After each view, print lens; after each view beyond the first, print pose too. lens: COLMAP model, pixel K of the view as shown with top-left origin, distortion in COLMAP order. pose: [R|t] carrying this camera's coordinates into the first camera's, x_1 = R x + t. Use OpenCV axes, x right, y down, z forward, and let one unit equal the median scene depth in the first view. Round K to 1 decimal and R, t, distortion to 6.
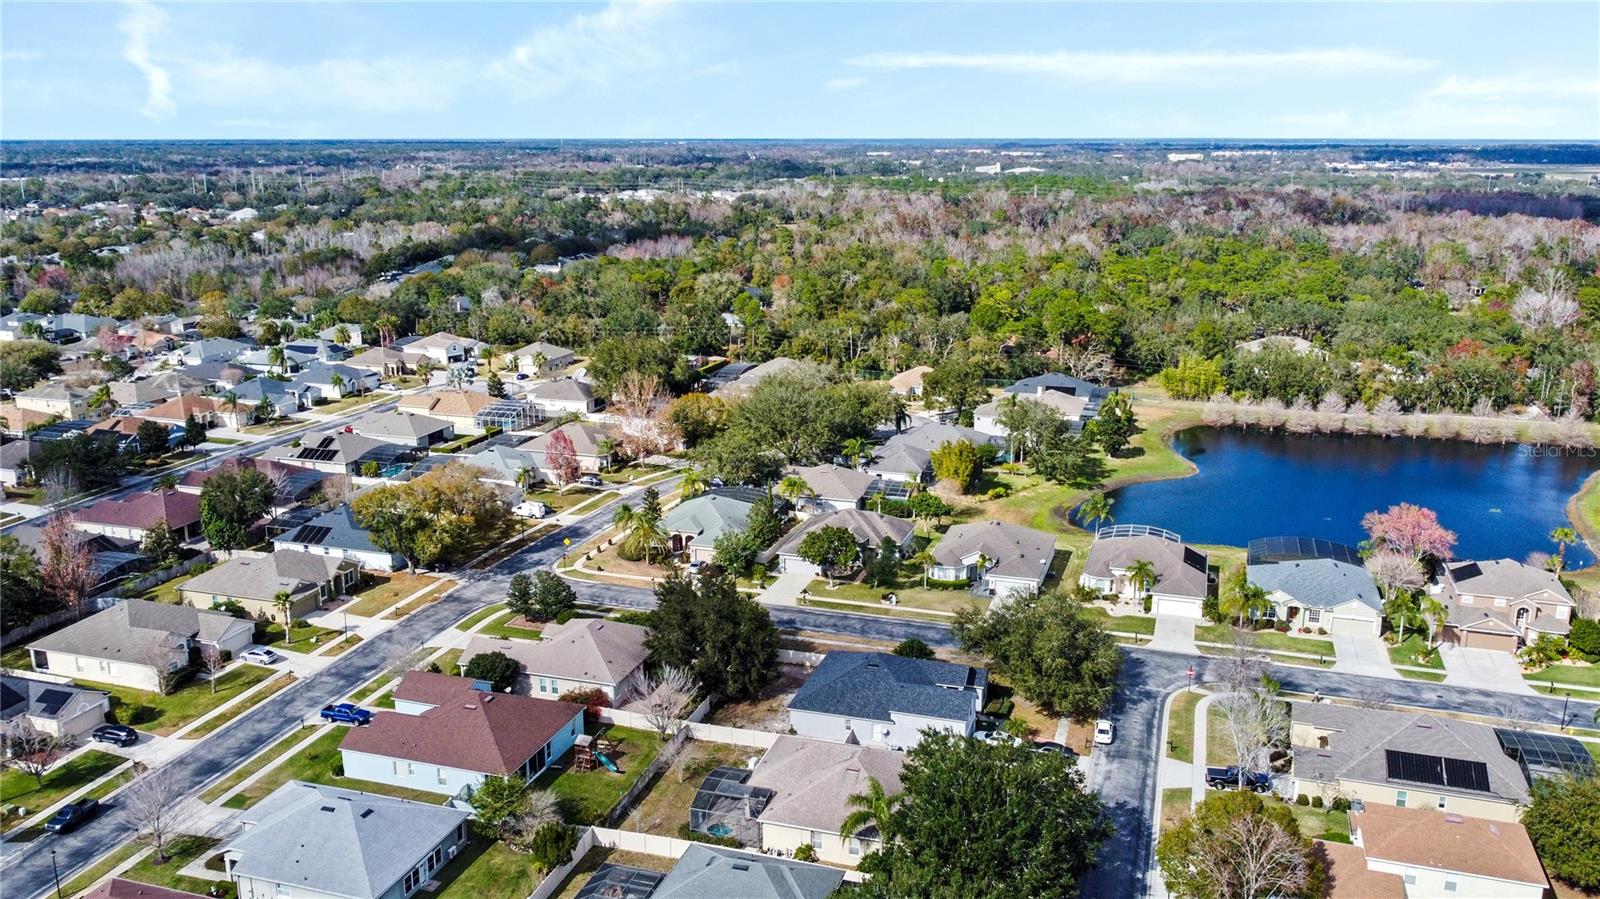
lens RADIAL K [[1203.9, 0, 802.6], [0, 1203.9, 393.5], [0, 0, 1]] dist [-0.002557, -0.003010]
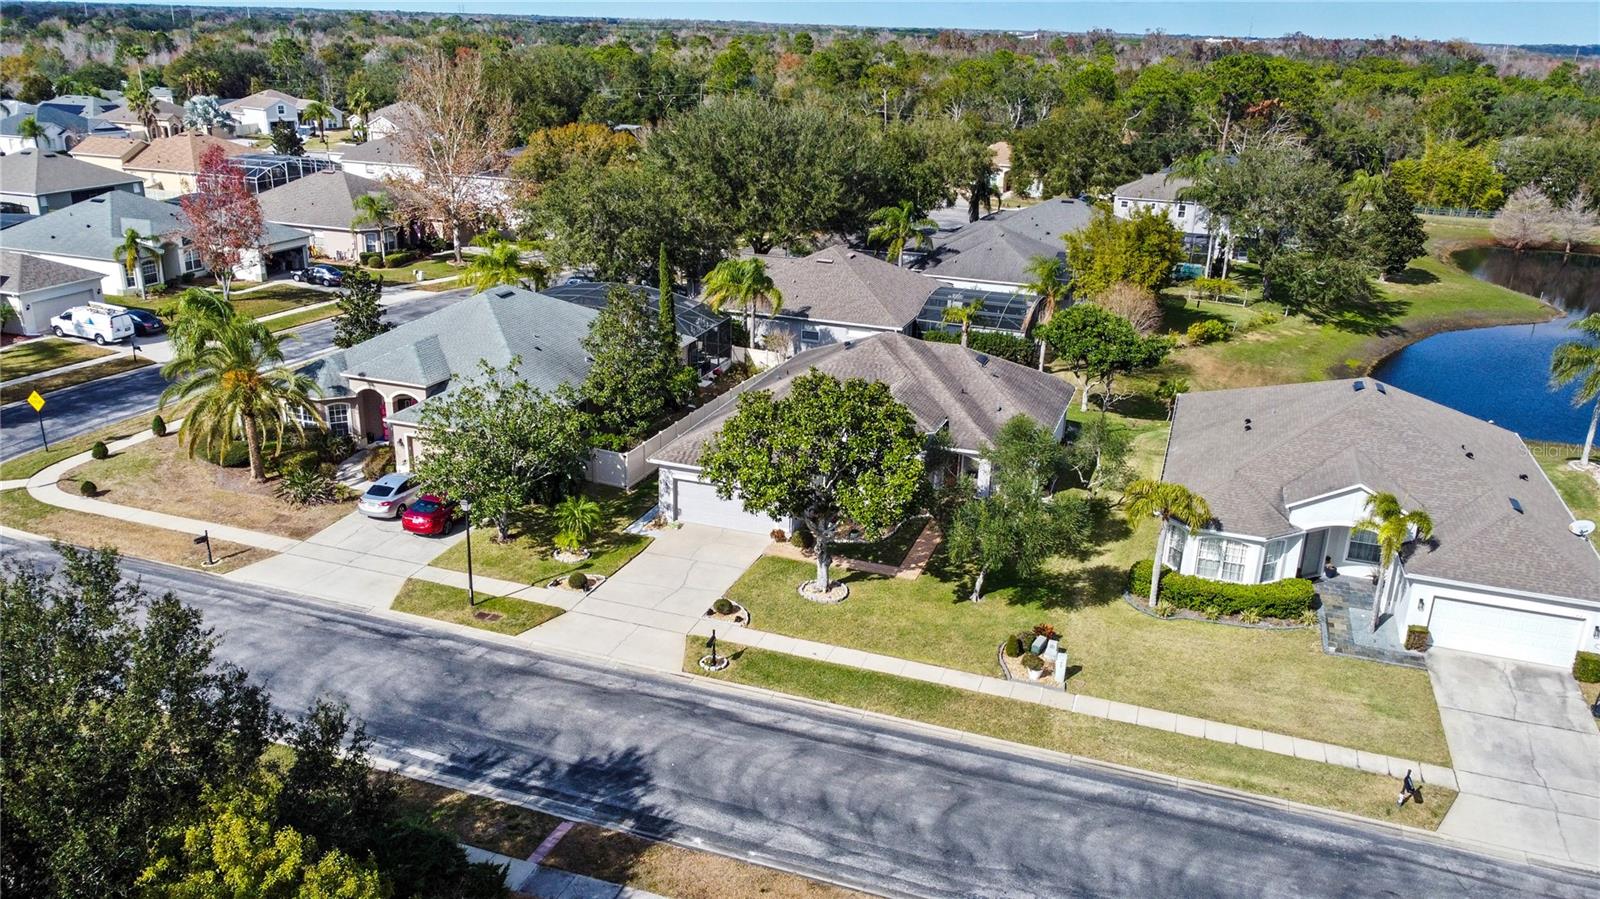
lens RADIAL K [[1203.9, 0, 808.6], [0, 1203.9, 383.4], [0, 0, 1]] dist [-0.002557, -0.003010]
pose [[0.999358, 0.034582, -0.009394, 0.020423], [-0.033550, 0.995020, 0.093858, 0.079937], [0.012593, -0.093483, 0.995541, 0.672398]]
